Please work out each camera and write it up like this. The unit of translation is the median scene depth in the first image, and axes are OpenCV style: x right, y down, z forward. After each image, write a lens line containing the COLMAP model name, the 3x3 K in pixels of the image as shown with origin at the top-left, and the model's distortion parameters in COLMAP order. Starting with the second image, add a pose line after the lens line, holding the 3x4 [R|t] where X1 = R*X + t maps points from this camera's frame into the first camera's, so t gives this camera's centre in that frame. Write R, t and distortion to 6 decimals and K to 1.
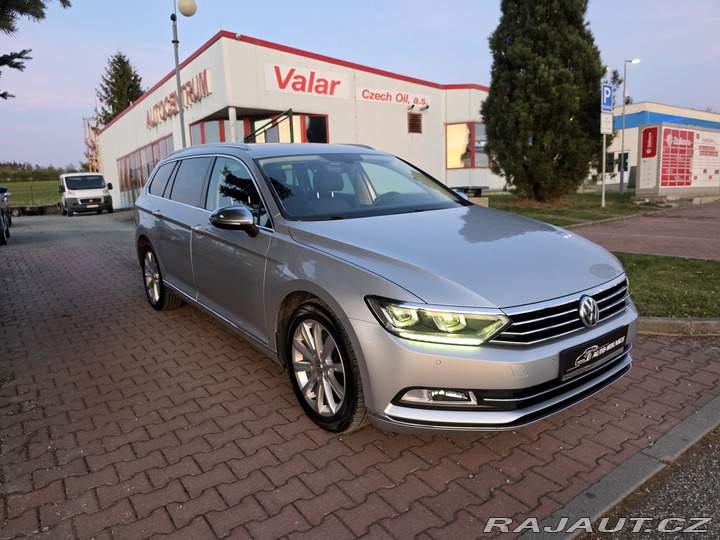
lens RADIAL K [[501.9, 0, 344.6], [0, 501.9, 280.4], [0, 0, 1]] dist [0.033403, -0.039248]
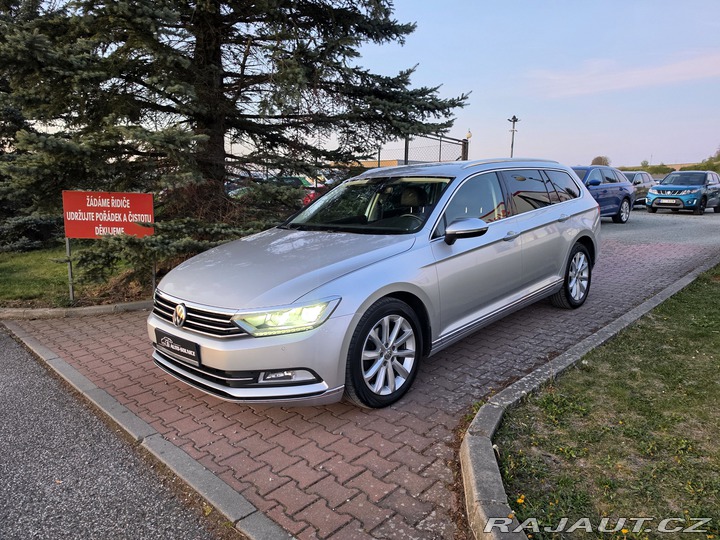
lens RADIAL K [[501.9, 0, 365.2], [0, 501.9, 266.9], [0, 0, 1]] dist [0.033403, -0.039248]
pose [[0.159659, 0.188399, -0.969028, 1.334095], [-0.176194, 0.971296, 0.159810, -0.263693], [0.971321, 0.145221, 0.188271, 0.883111]]
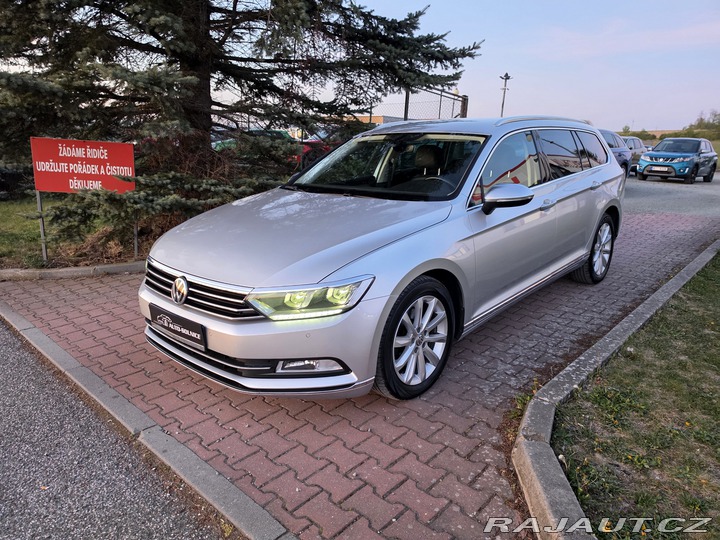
lens RADIAL K [[501.9, 0, 358.4], [0, 501.9, 276.5], [0, 0, 1]] dist [0.033403, -0.039248]
pose [[0.186771, 0.287711, -0.939329, 1.180645], [-0.206894, 0.946229, 0.248687, -0.243438], [0.960370, 0.147894, 0.236254, 0.815696]]
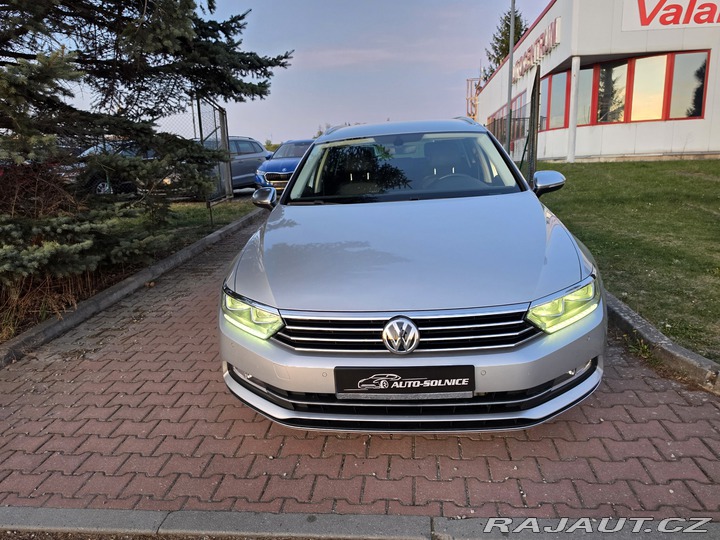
lens RADIAL K [[501.9, 0, 351.7], [0, 501.9, 270.5], [0, 0, 1]] dist [0.033403, -0.039248]
pose [[0.739381, 0.150412, -0.656271, 0.709845], [-0.103401, 0.988531, 0.110067, -0.099069], [0.665299, -0.013522, 0.746454, 0.220276]]
